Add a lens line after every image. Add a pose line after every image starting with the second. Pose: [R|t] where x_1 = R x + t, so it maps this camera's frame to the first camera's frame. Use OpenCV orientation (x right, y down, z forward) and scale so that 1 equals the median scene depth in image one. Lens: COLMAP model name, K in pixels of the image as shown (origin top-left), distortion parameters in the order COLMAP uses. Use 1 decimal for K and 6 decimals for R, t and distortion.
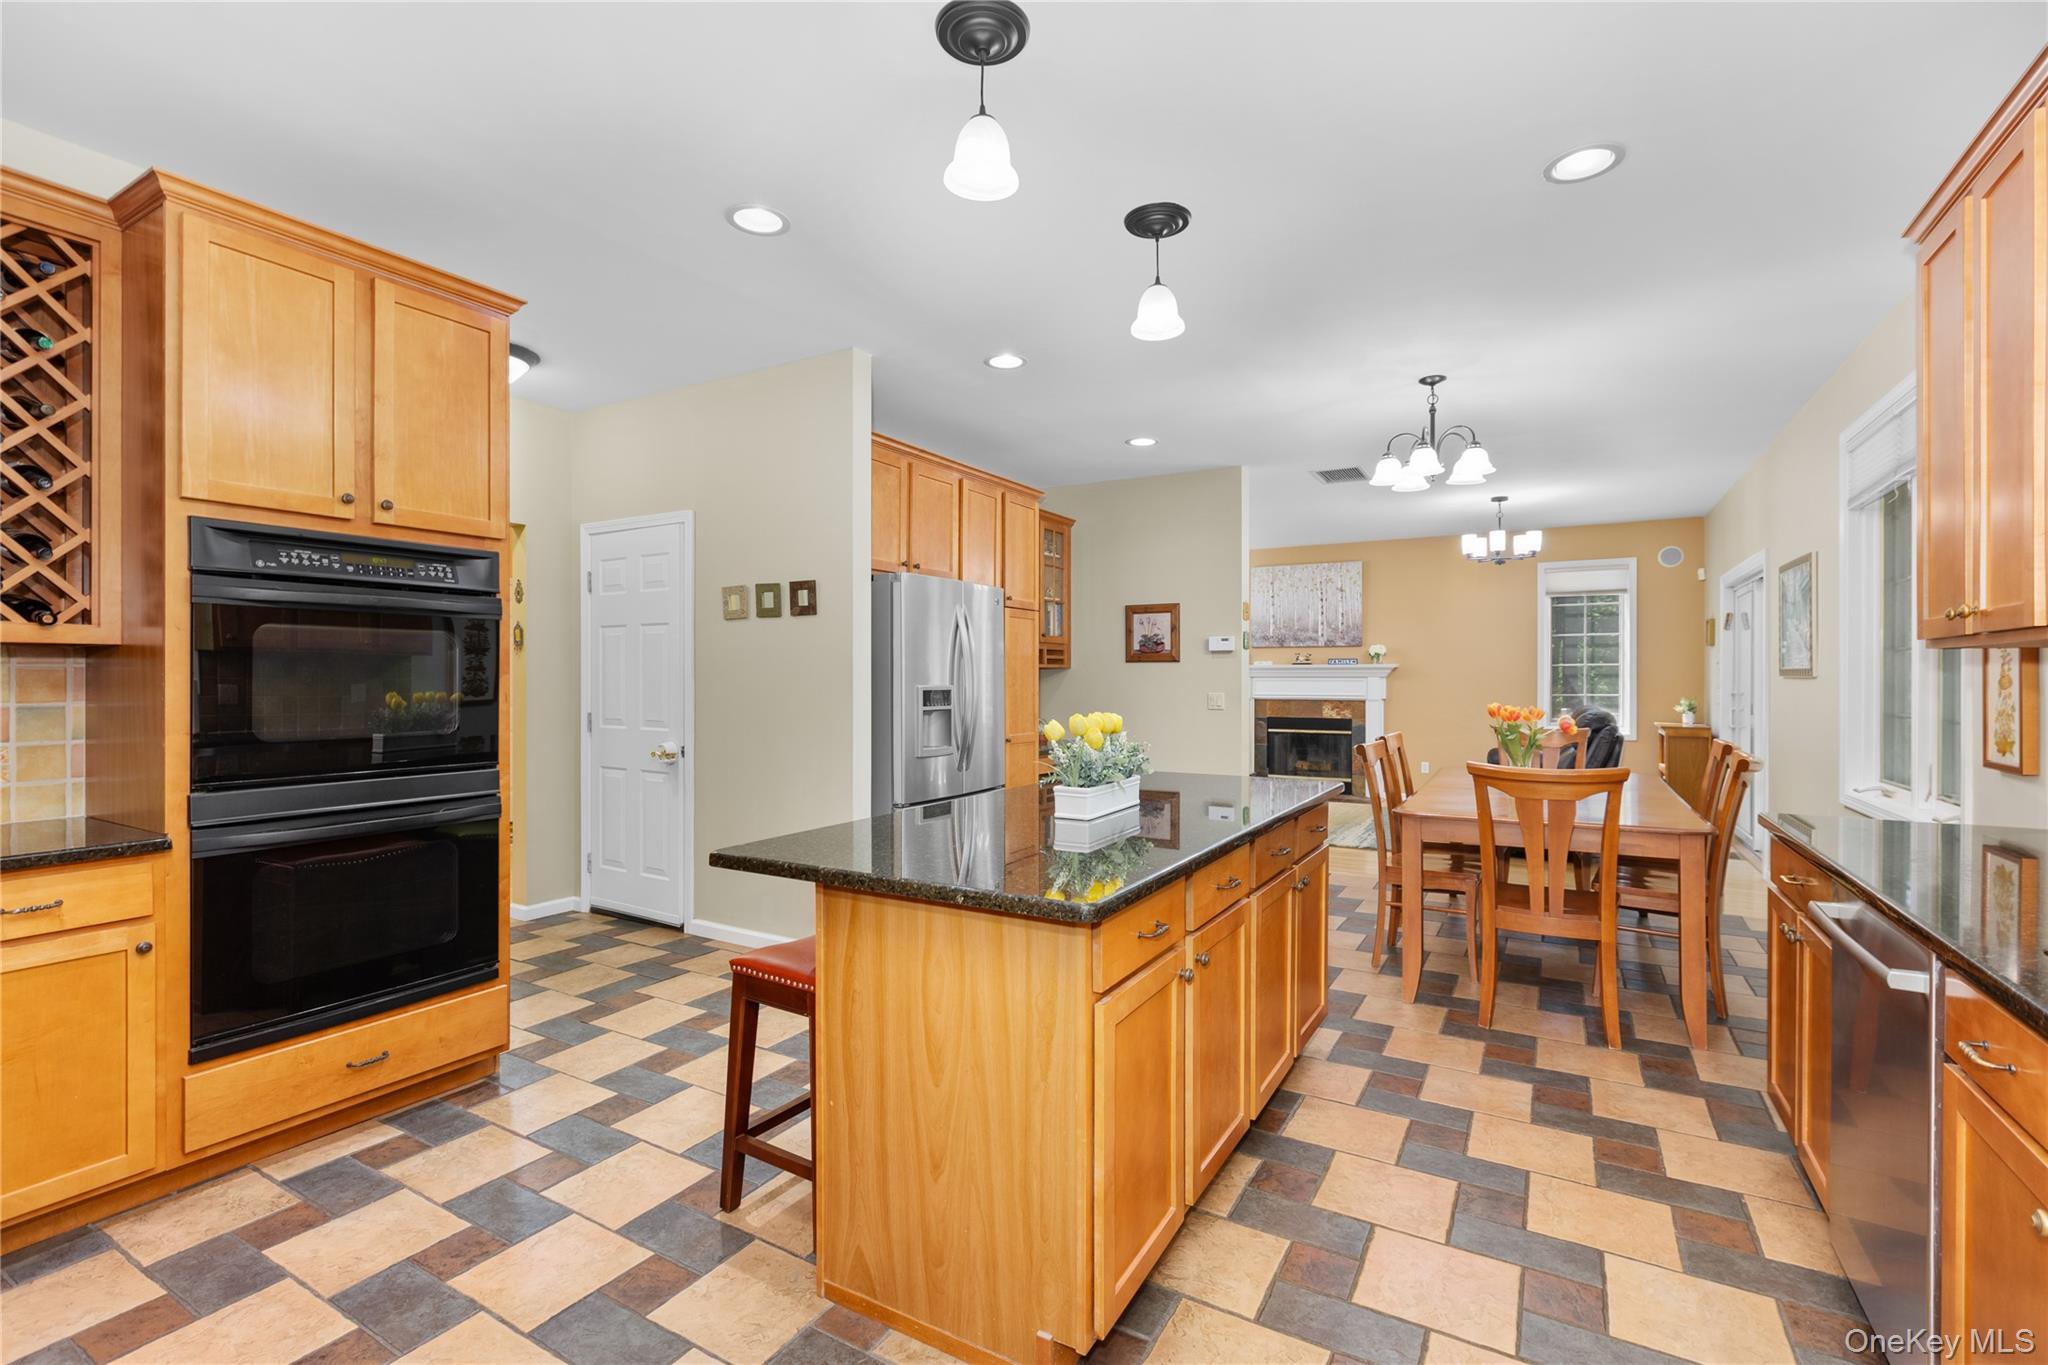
lens RADIAL K [[925.2, 0, 1019.5], [0, 925.2, 672.3], [0, 0, 1]] dist [0.001529, -0.000002]
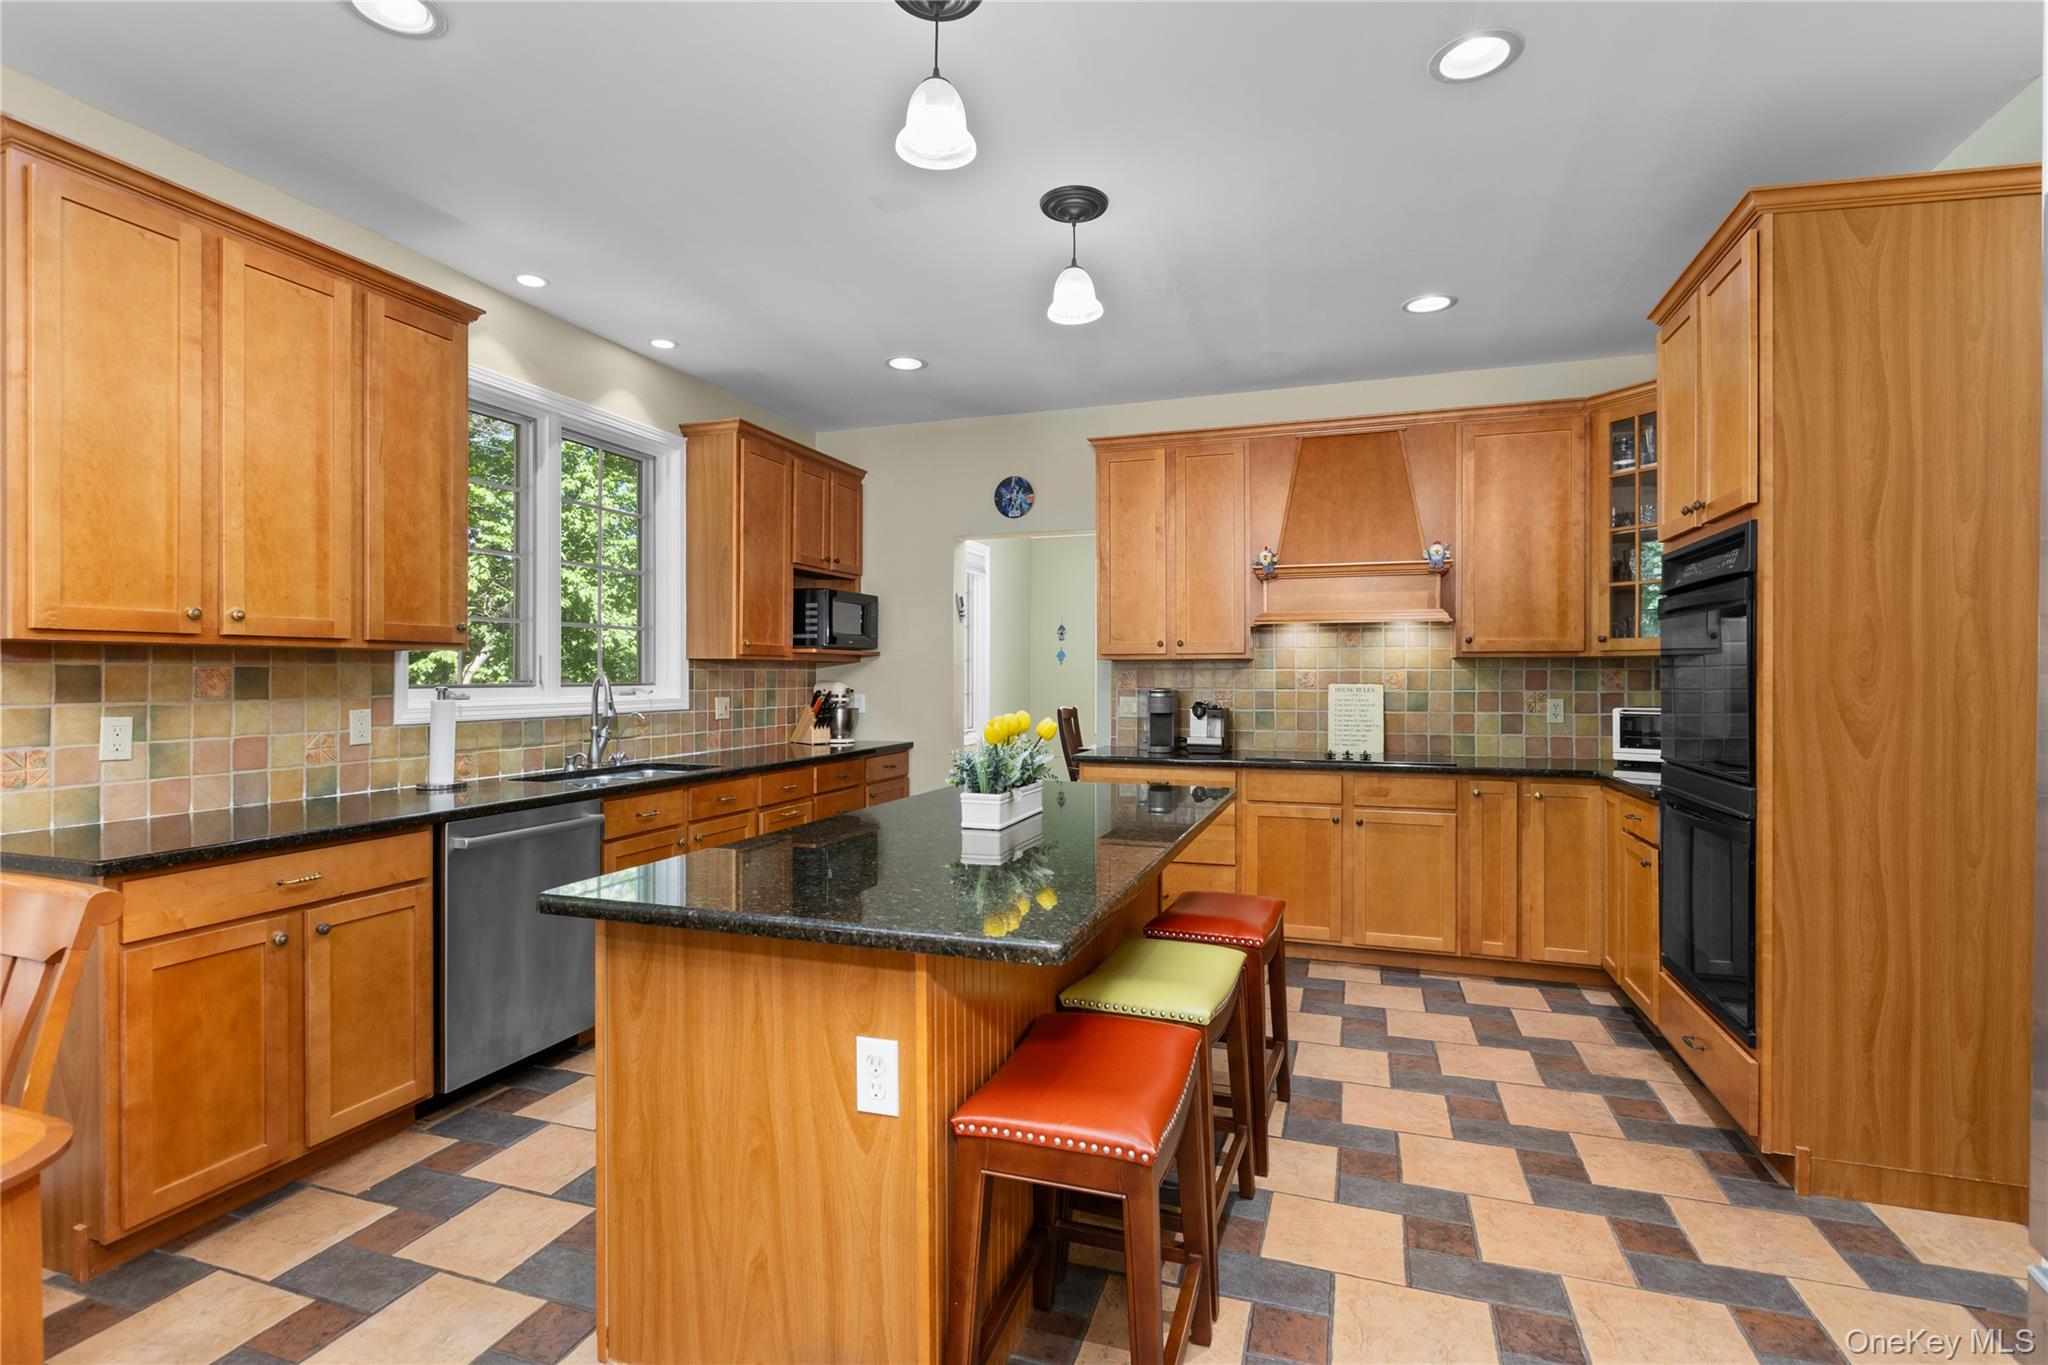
lens RADIAL K [[968.9, 0, 1019.1], [0, 968.9, 675.1], [0, 0, 1]] dist [-0.002521, -0.000204]
pose [[-0.980619, -0.002565, -0.195906, 0.100927], [-0.001351, 0.999979, -0.006329, 0.004804], [0.195918, -0.005942, -0.980602, 0.753053]]
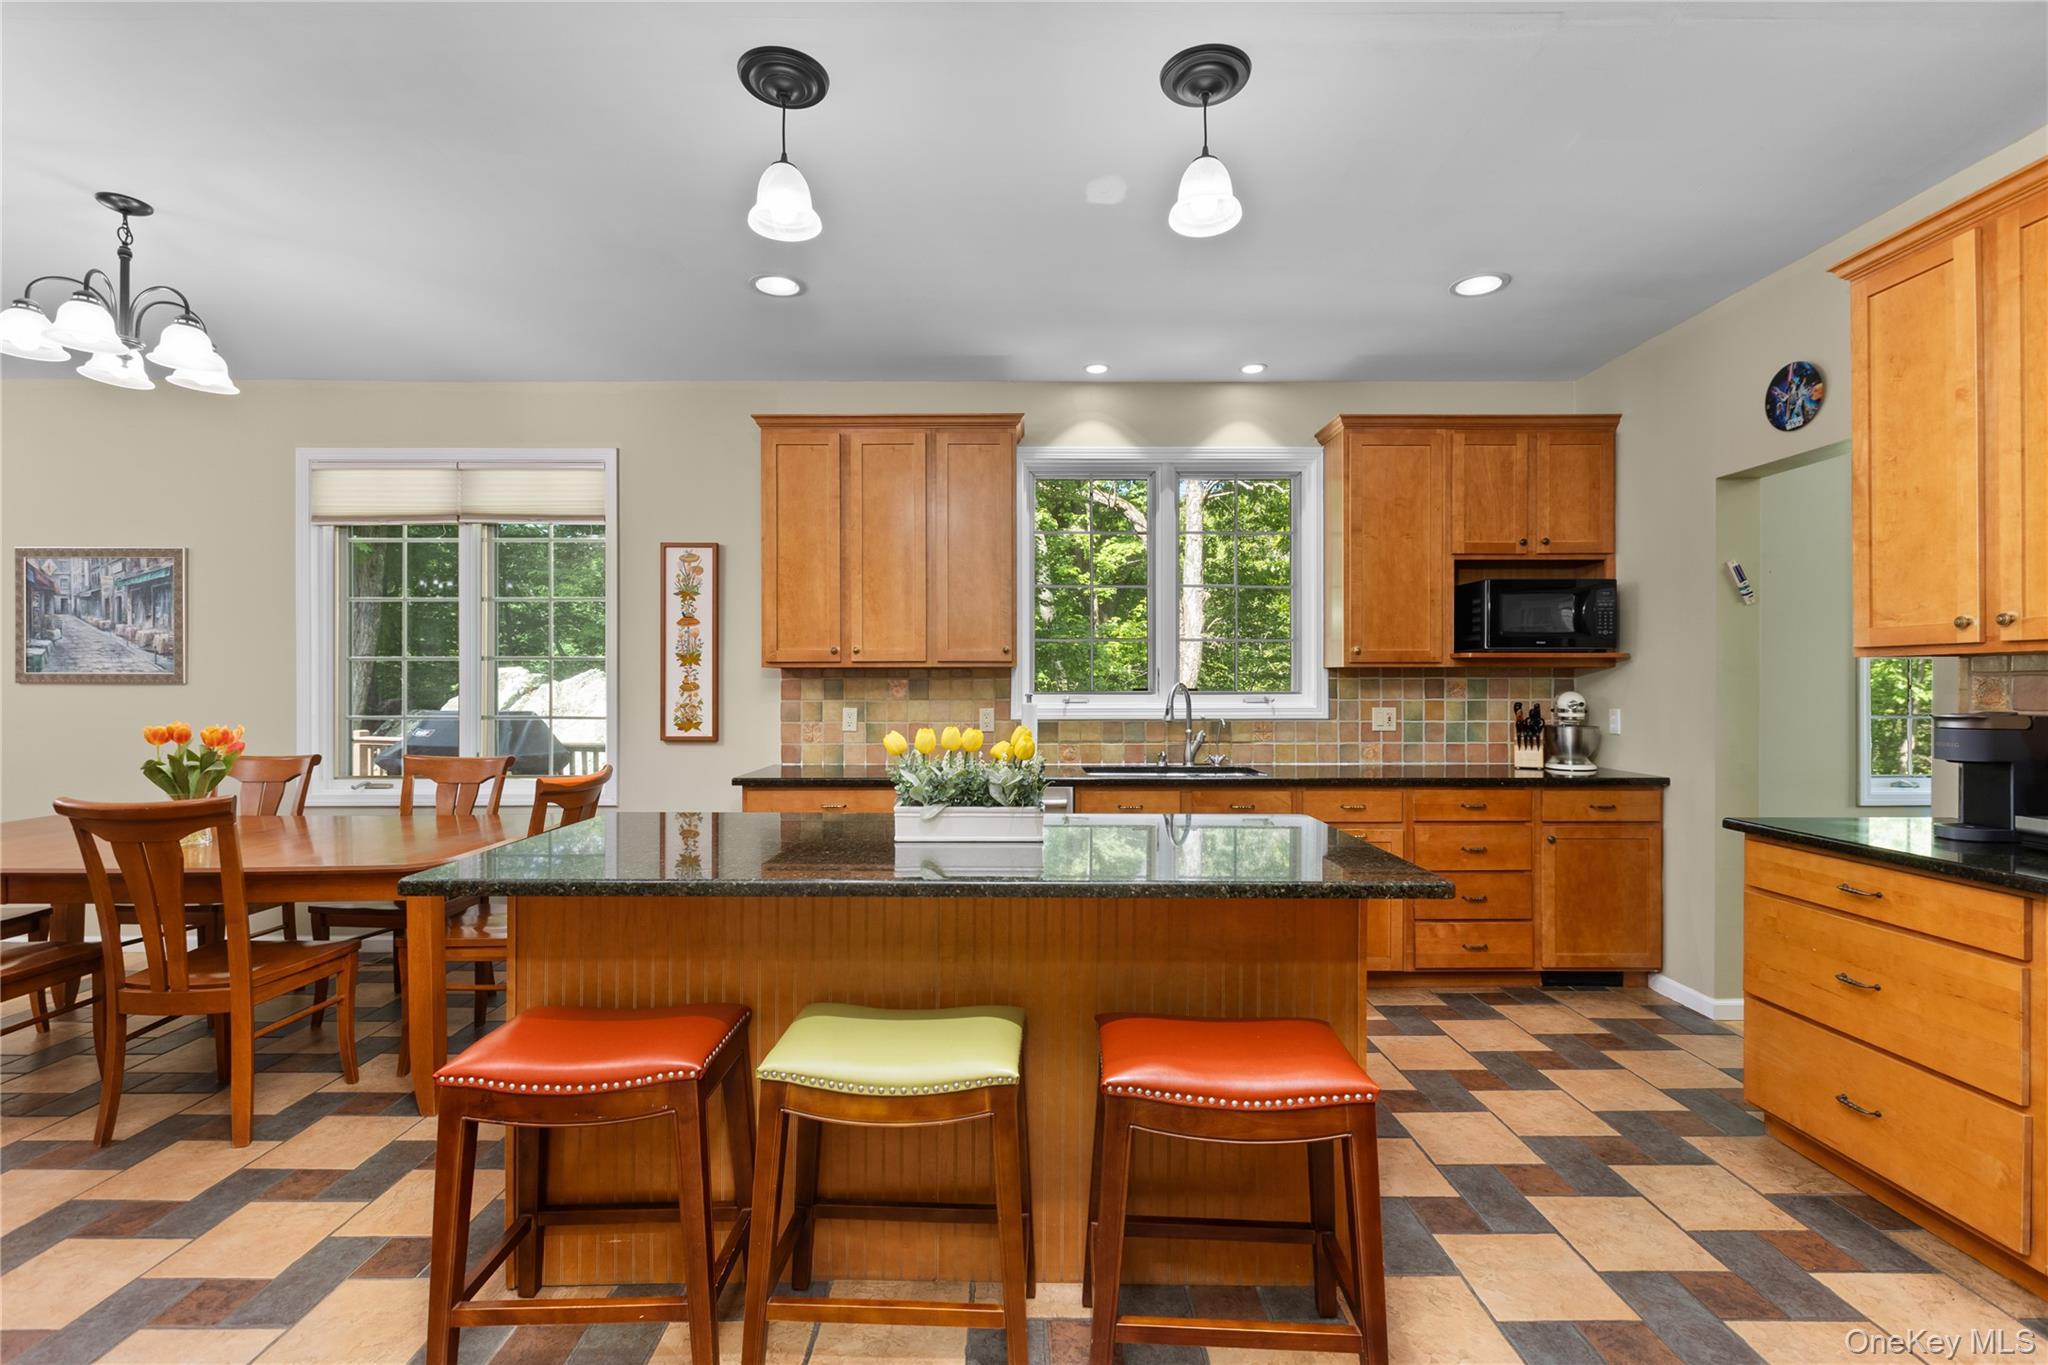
lens RADIAL K [[925.2, 0, 1024.4], [0, 925.2, 680.0], [0, 0, 1]] dist [0.001529, -0.000002]
pose [[-0.510219, 0.001294, 0.860043, -0.267313], [-0.004393, 0.999982, -0.004111, 0.001341], [-0.860033, -0.005876, -0.510204, 0.541490]]
